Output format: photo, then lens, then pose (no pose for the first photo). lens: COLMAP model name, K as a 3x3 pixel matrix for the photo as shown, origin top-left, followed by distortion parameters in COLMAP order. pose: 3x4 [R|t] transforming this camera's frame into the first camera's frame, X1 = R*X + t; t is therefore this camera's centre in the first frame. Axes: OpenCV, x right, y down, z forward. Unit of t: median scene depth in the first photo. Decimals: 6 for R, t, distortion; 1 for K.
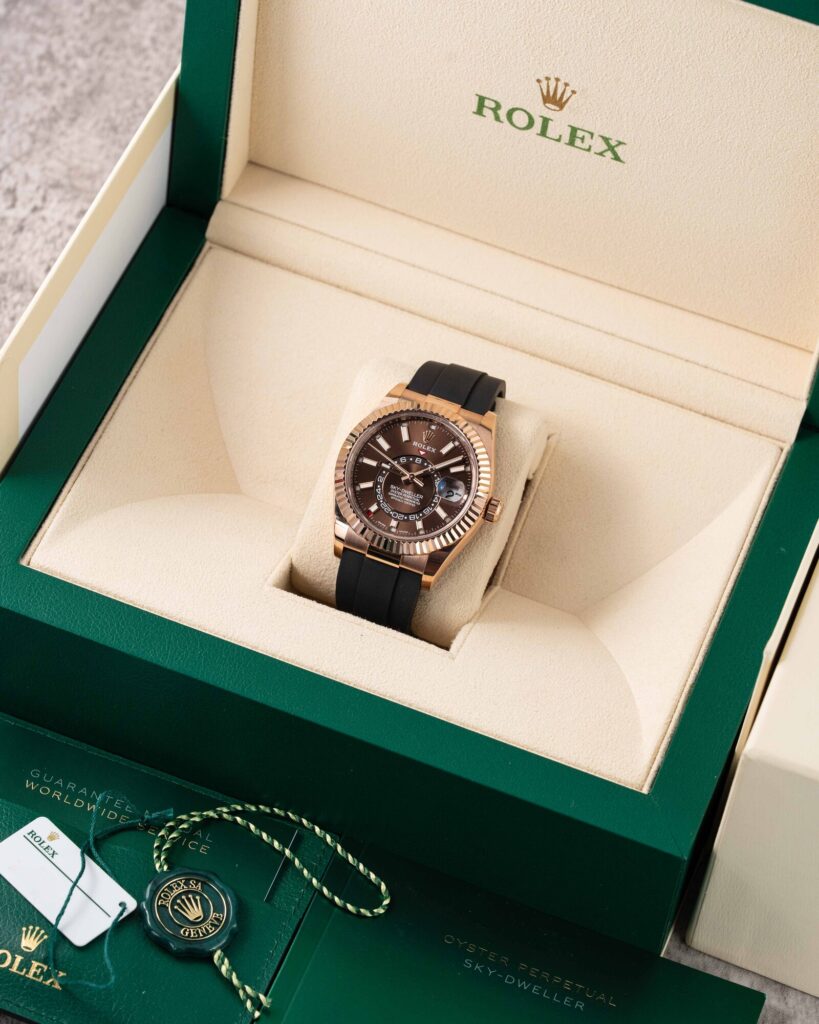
lens RADIAL K [[4846.6, 0, 409.2], [0, 4846.6, 512.5], [0, 0, 1]] dist [0.330785, 0.000000]
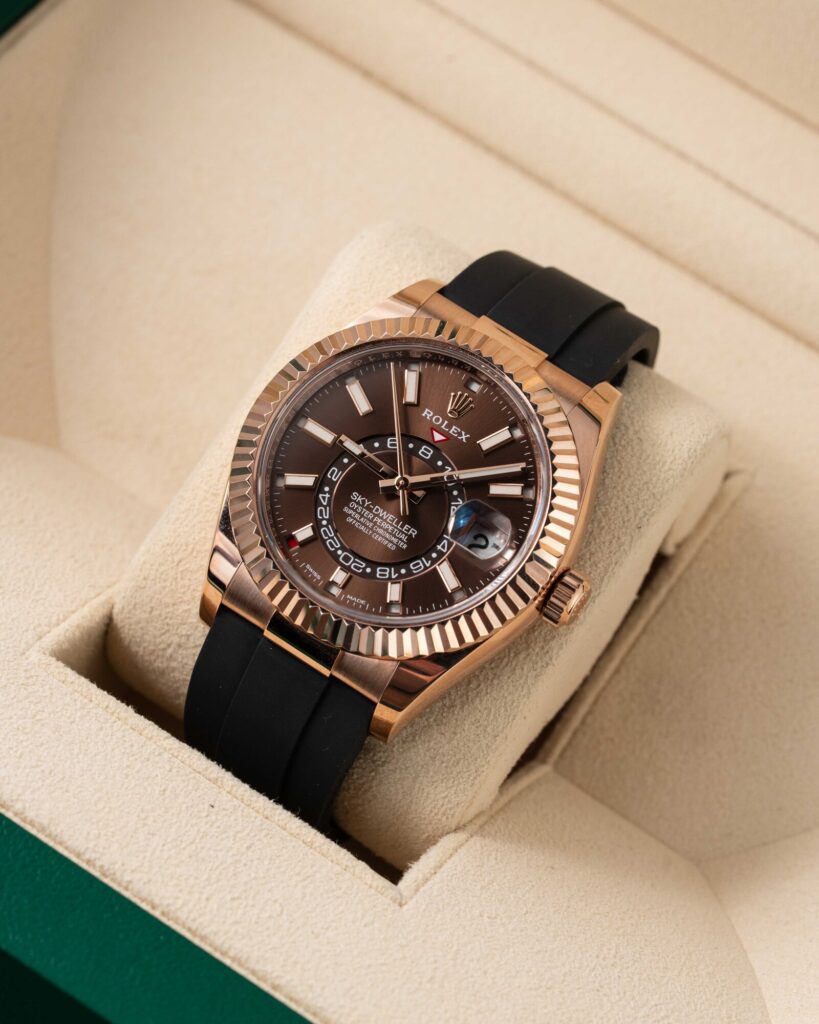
lens RADIAL K [[4846.6, 0, 403.0], [0, 4846.6, 503.5], [0, 0, 1]] dist [0.330785, 0.000000]
pose [[0.973699, 0.220943, -0.055637, 0.025626], [-0.222283, 0.974795, -0.019093, 0.002901], [0.050016, 0.030958, 0.998269, 0.550534]]
